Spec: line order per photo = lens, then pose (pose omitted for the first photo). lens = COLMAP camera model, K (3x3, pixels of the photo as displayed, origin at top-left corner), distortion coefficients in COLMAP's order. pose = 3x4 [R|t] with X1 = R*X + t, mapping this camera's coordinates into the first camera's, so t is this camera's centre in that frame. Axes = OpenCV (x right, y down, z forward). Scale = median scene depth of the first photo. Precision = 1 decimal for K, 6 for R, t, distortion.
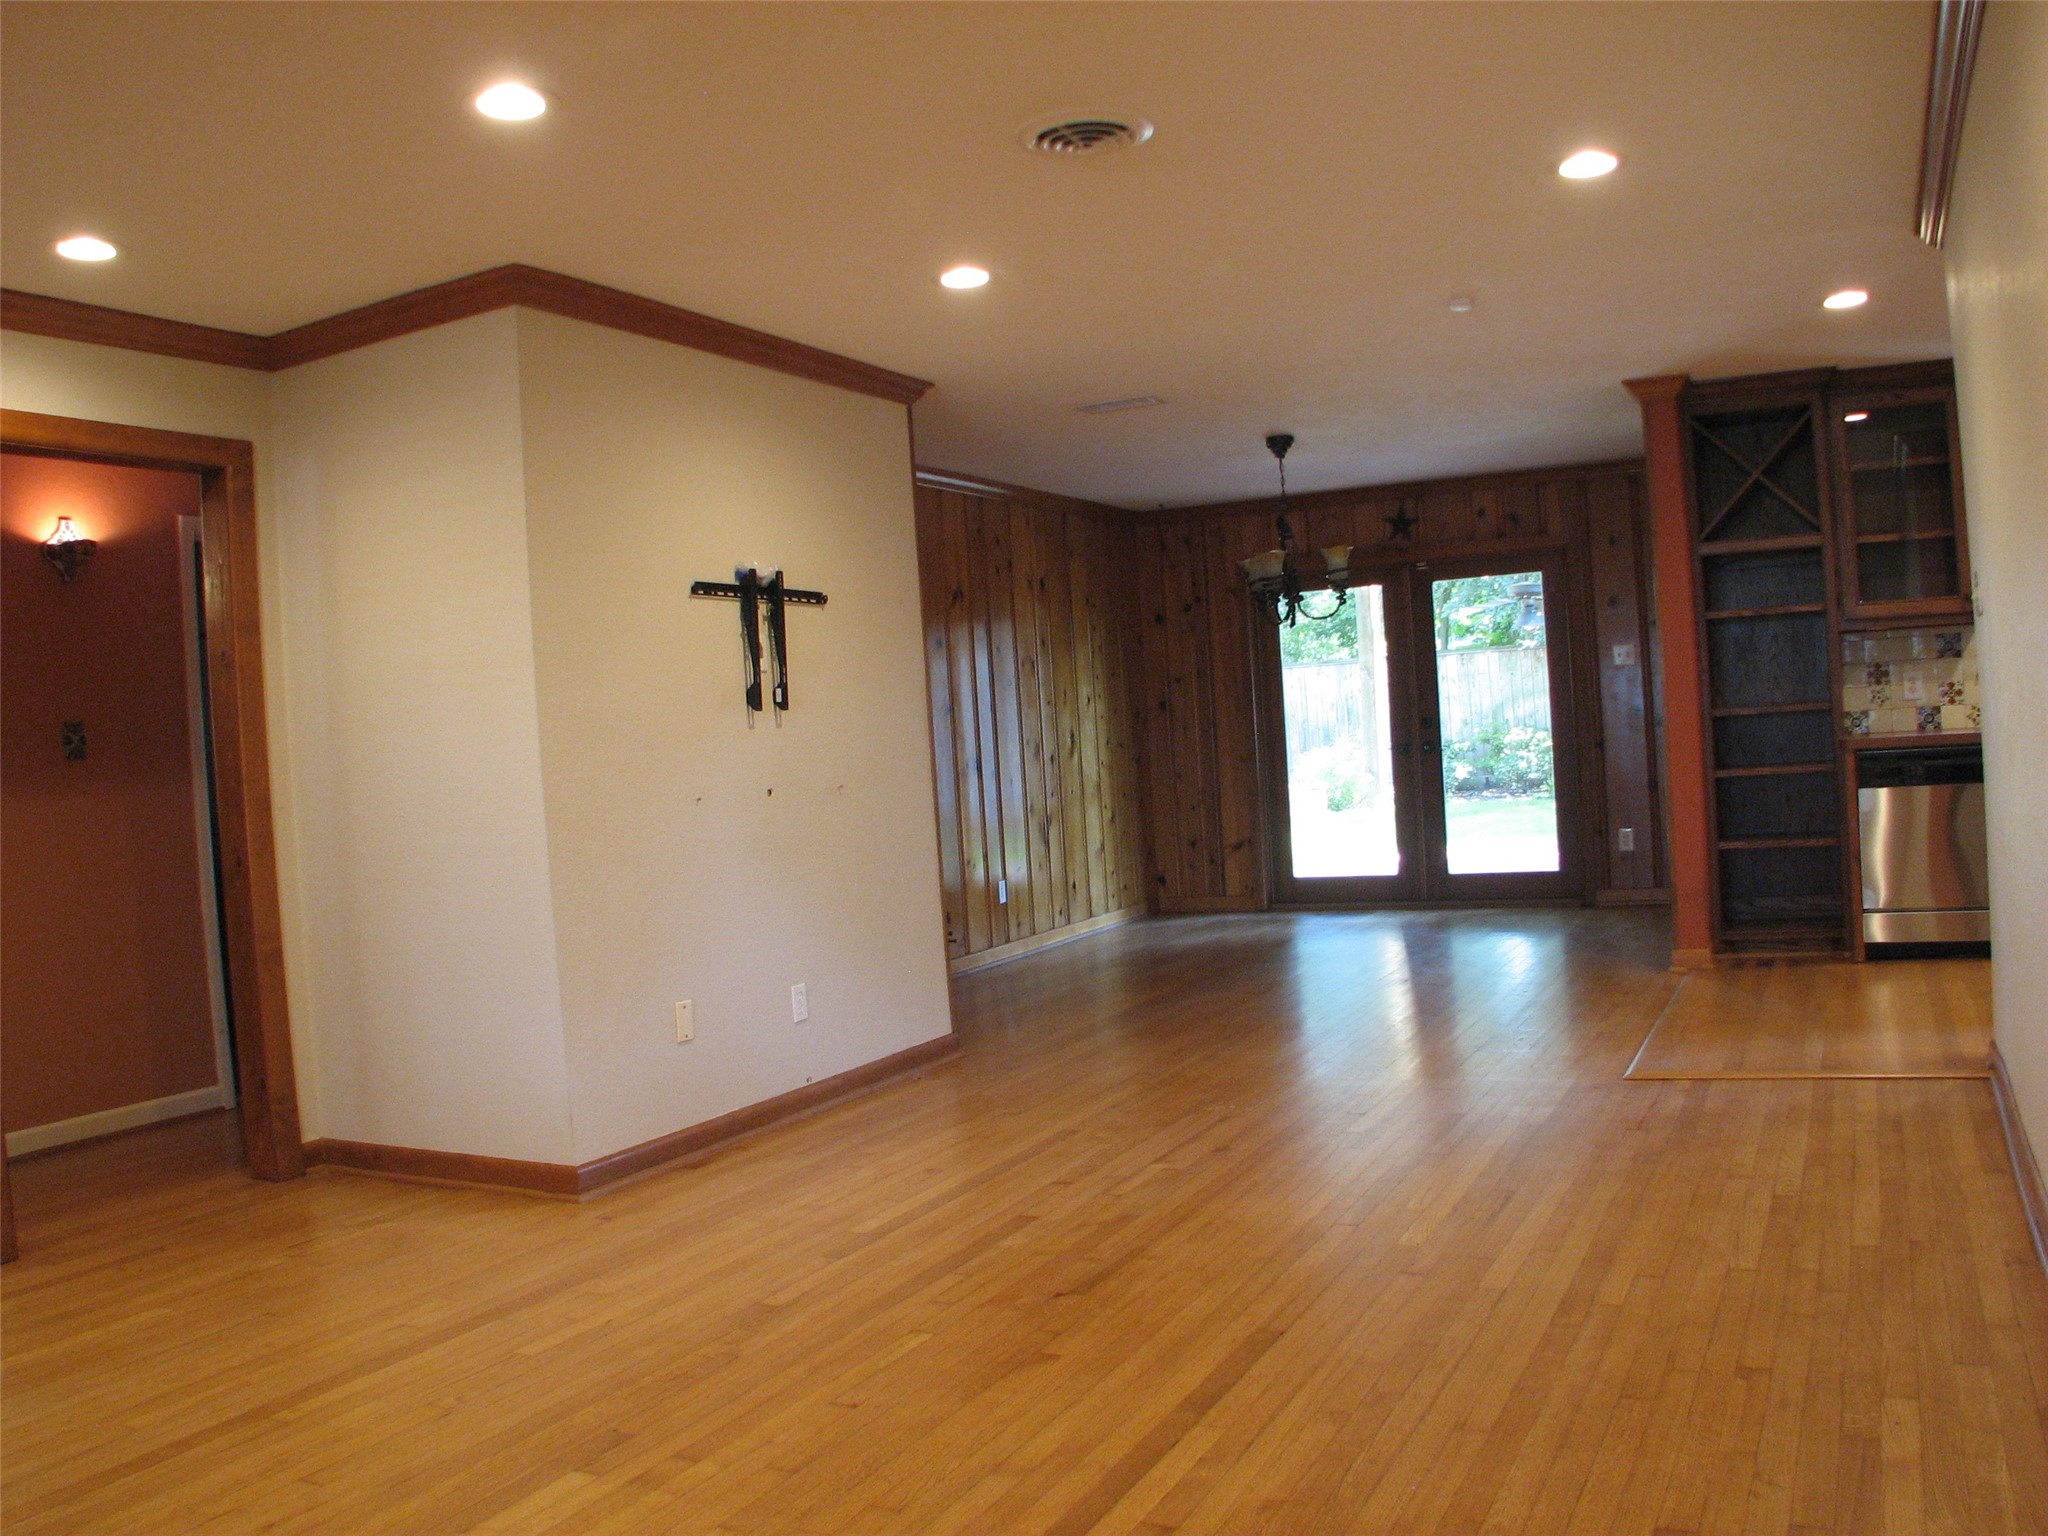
lens RADIAL K [[1693.4, 0, 1039.5], [0, 1693.4, 764.2], [0, 0, 1]] dist [-0.223653, 0.114011]
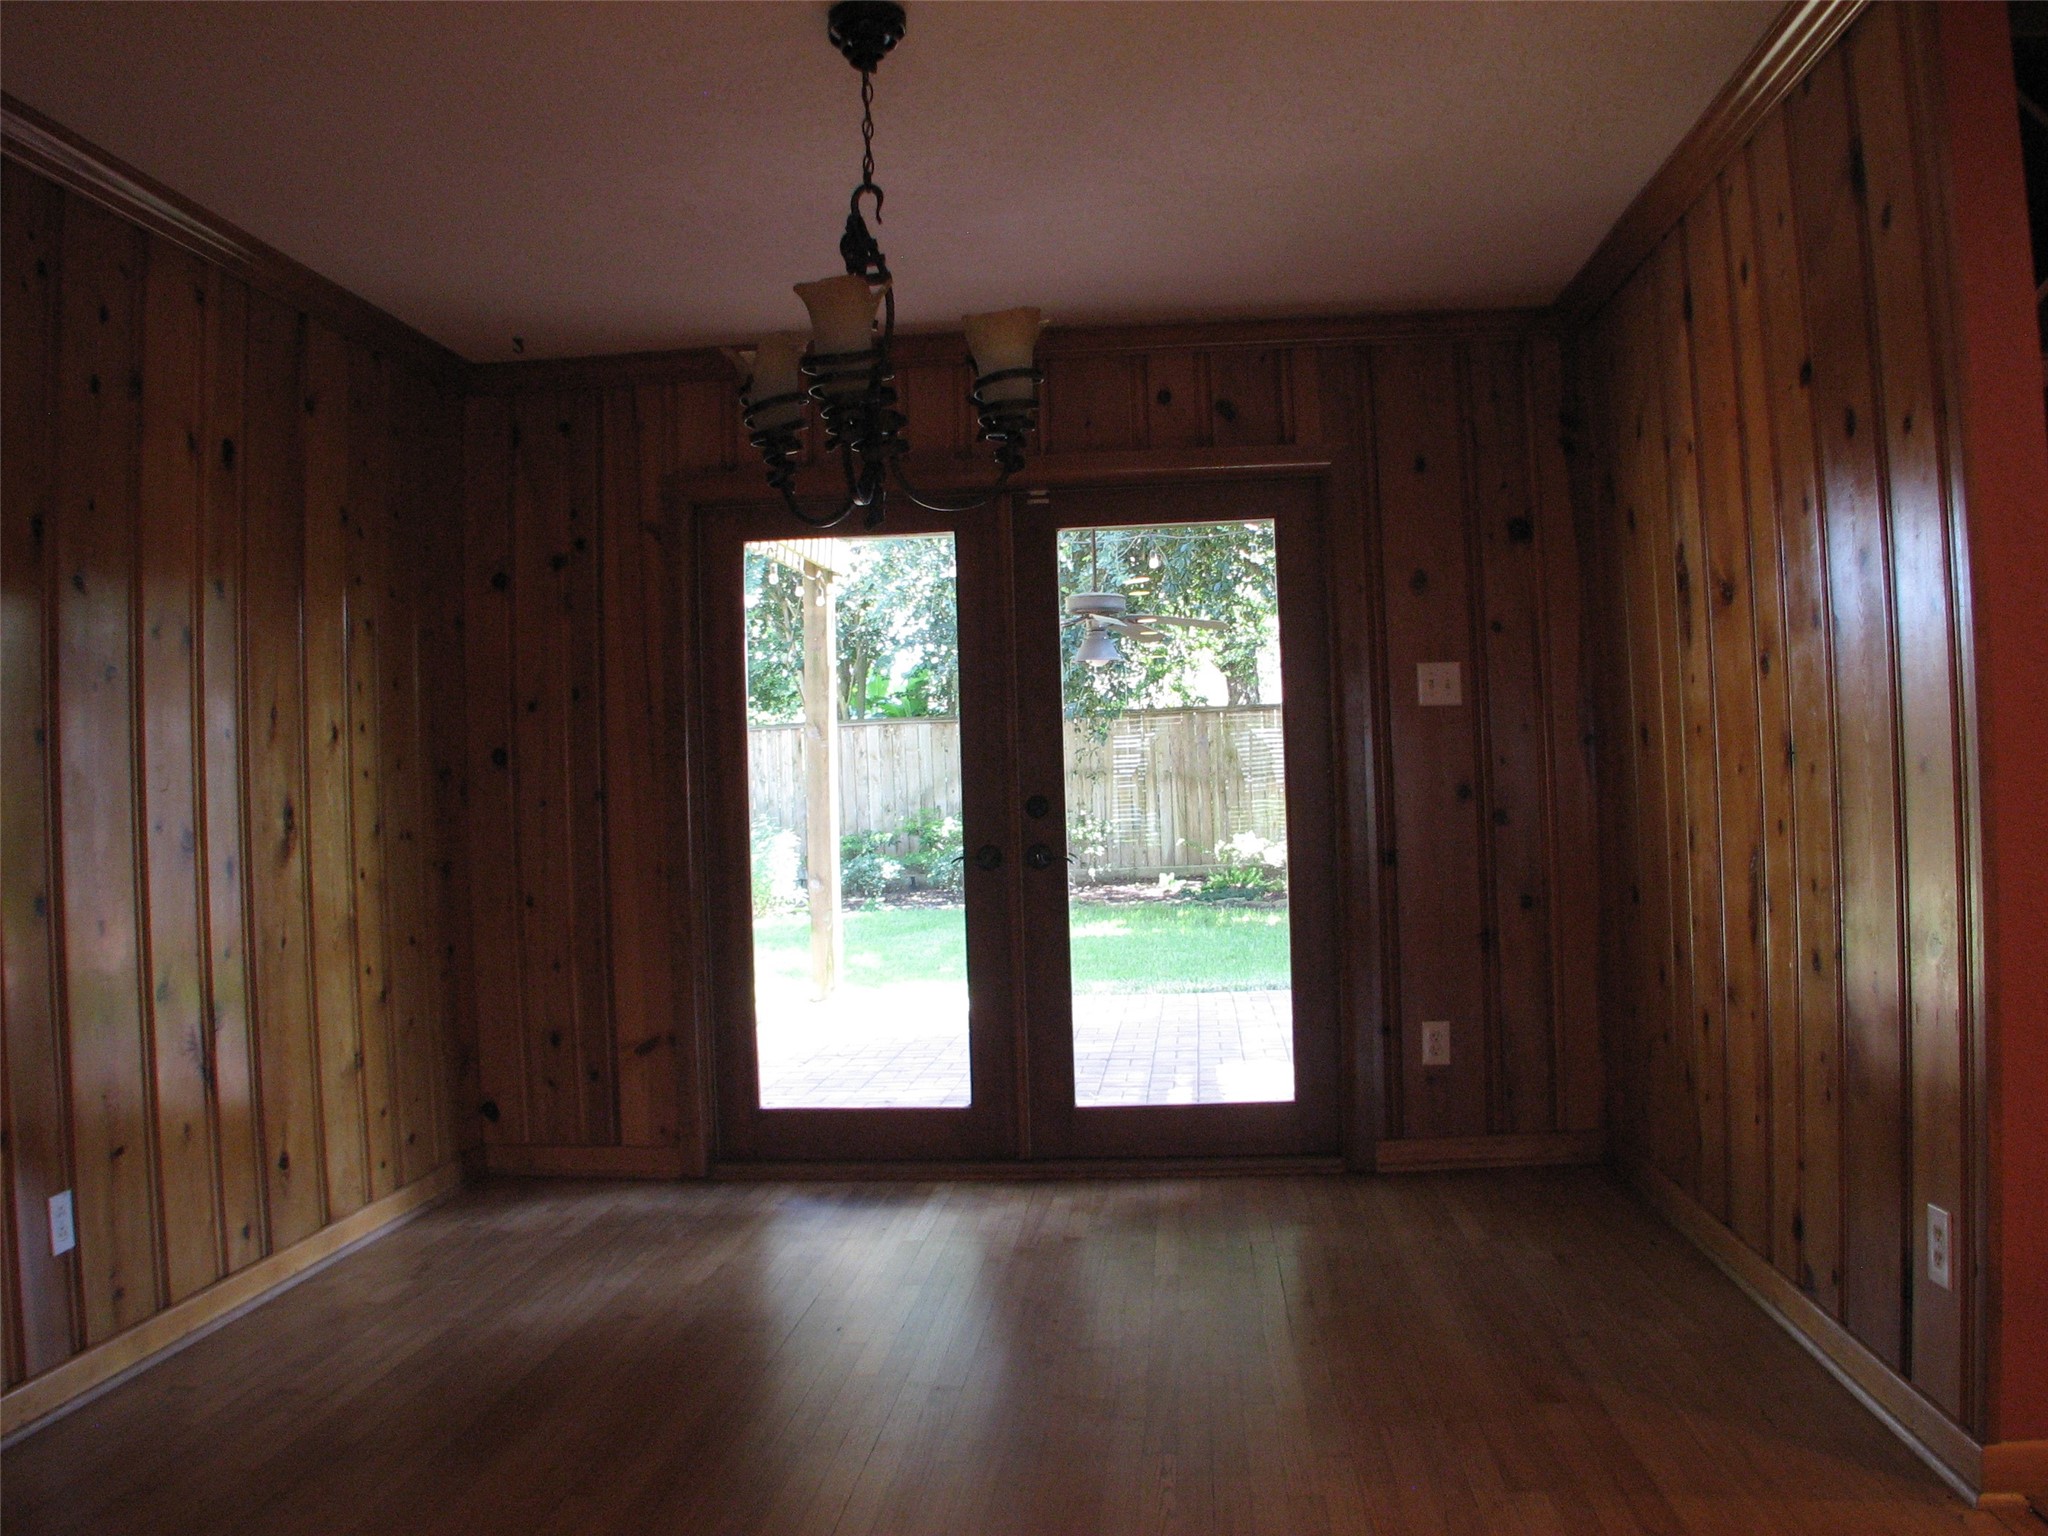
lens RADIAL K [[1693.4, 0, 1039.5], [0, 1693.4, 764.2], [0, 0, 1]] dist [-0.223653, 0.114011]
pose [[0.927176, 0.037000, 0.372794, 0.044173], [-0.018416, 0.998409, -0.053291, -0.011069], [-0.374173, 0.042544, 0.926383, 0.560397]]
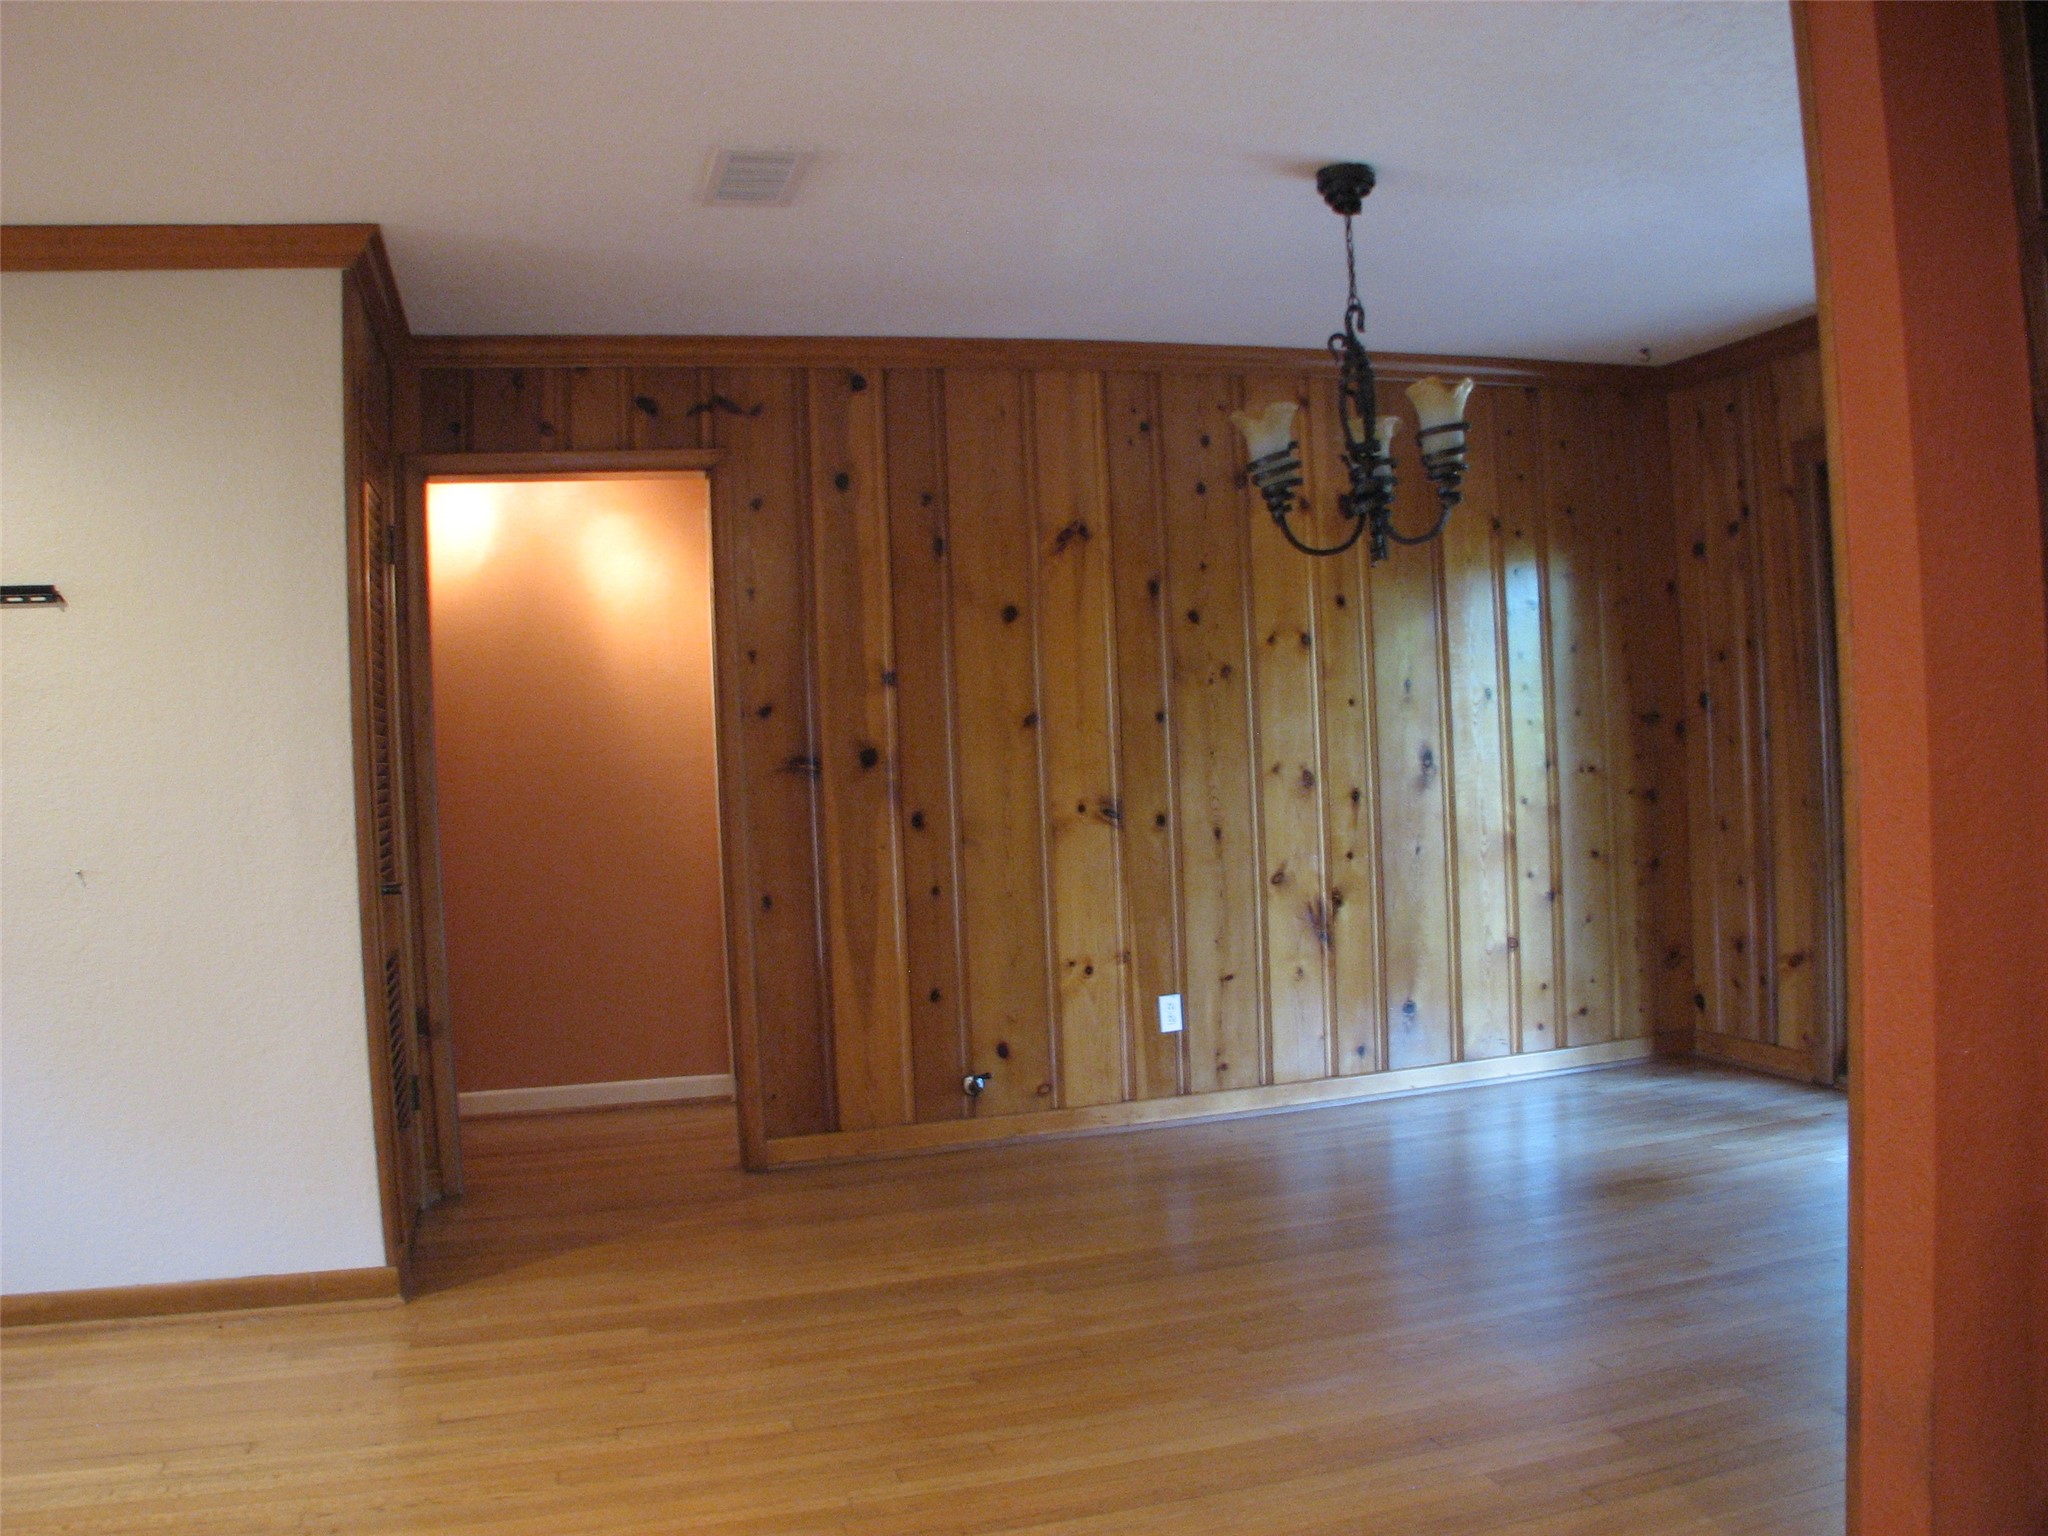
lens RADIAL K [[1693.4, 0, 1039.5], [0, 1693.4, 764.2], [0, 0, 1]] dist [-0.223653, 0.114011]
pose [[0.688194, 0.033778, -0.724740, 0.364450], [-0.010953, 0.999286, 0.036173, -0.034793], [0.725444, -0.016956, 0.688072, 0.514066]]
